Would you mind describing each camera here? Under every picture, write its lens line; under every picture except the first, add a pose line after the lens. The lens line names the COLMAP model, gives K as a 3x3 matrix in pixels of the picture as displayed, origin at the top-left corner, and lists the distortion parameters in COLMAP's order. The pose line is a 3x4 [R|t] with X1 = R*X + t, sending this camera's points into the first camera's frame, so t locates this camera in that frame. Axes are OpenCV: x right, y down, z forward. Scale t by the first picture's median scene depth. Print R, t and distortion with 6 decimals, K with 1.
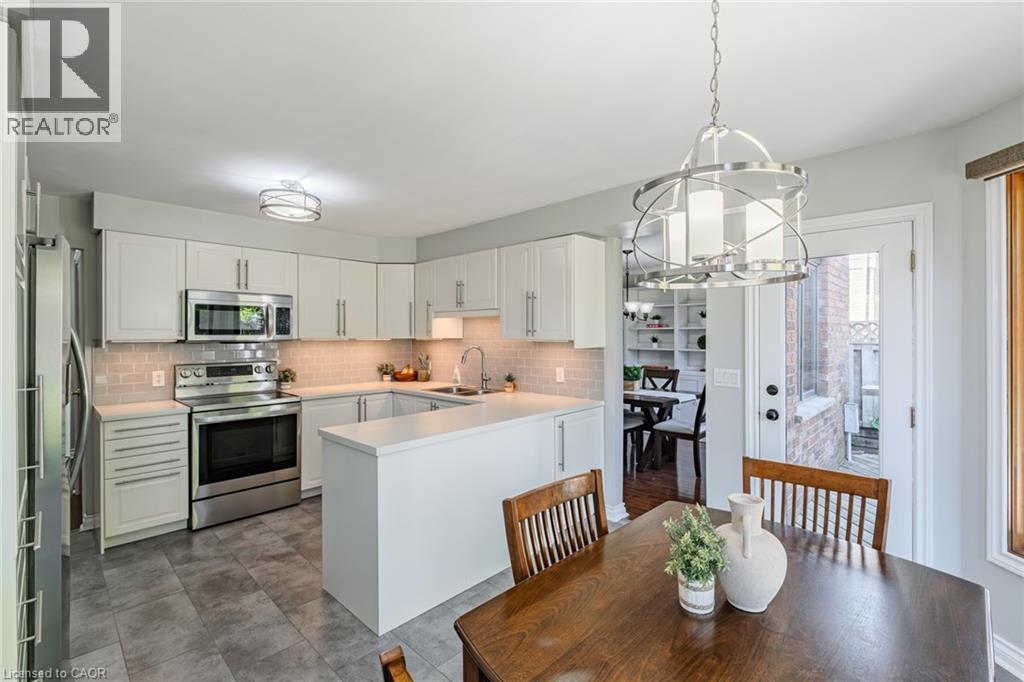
lens RADIAL K [[442.2, 0, 515.2], [0, 442.2, 336.0], [0, 0, 1]] dist [0.007949, -0.000160]
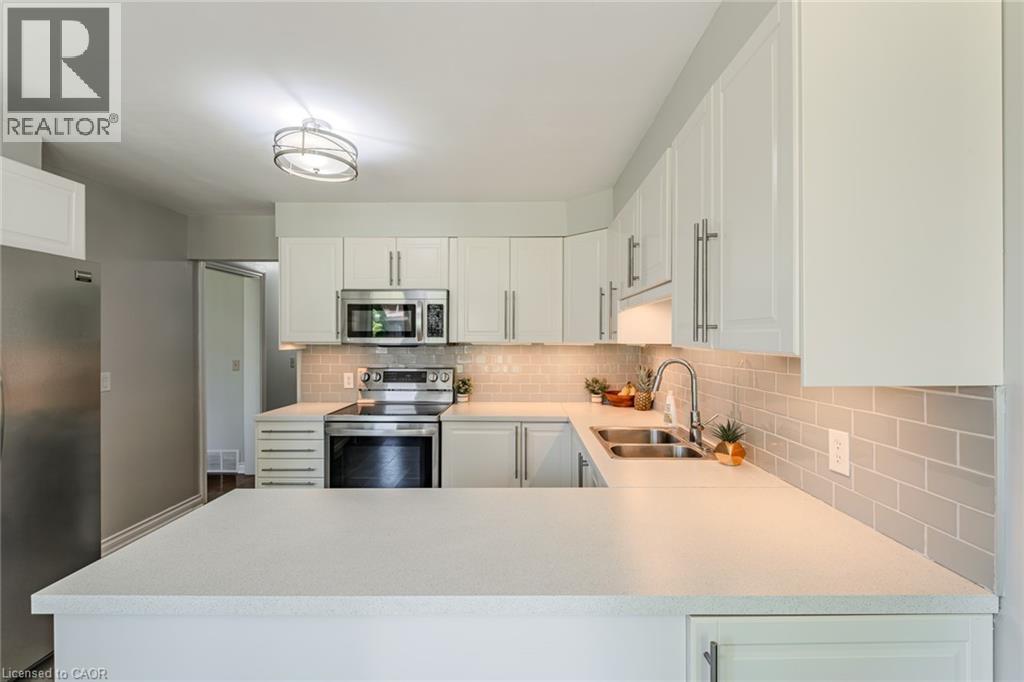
lens RADIAL K [[442.2, 0, 509.7], [0, 442.2, 341.7], [0, 0, 1]] dist [0.007949, -0.000160]
pose [[0.689563, 0.008069, -0.724181, 0.174349], [-0.005139, 0.999967, 0.006248, -0.000404], [0.724207, -0.000587, 0.689582, 0.556624]]
